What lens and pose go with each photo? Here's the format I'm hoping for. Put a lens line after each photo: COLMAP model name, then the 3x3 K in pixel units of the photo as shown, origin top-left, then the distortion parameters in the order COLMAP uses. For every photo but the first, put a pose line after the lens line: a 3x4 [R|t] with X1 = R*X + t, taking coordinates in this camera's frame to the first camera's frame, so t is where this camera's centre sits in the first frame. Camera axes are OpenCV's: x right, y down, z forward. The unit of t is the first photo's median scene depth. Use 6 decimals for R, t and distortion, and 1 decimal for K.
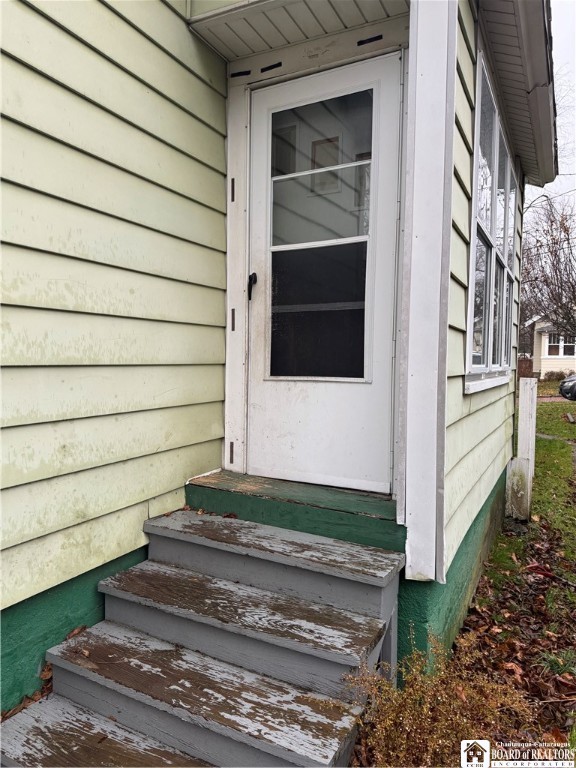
lens RADIAL K [[536.7, 0, 288.0], [0, 536.7, 384.0], [0, 0, 1]] dist [0.030582, -0.049711]
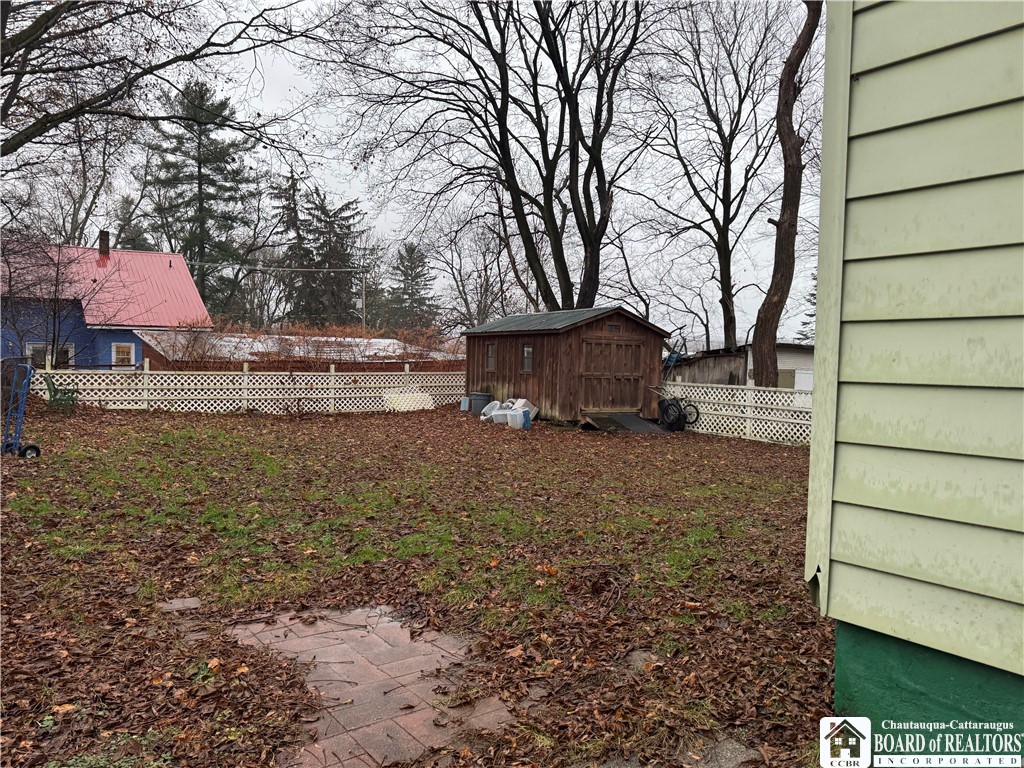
lens RADIAL K [[715.6, 0, 512.2], [0, 715.6, 390.6], [0, 0, 1]] dist [0.030582, -0.049711]
pose [[-0.410685, 0.023704, -0.911469, 0.842094], [-0.060157, 0.996779, 0.053028, -0.042348], [0.909790, 0.076609, -0.407937, 0.766742]]
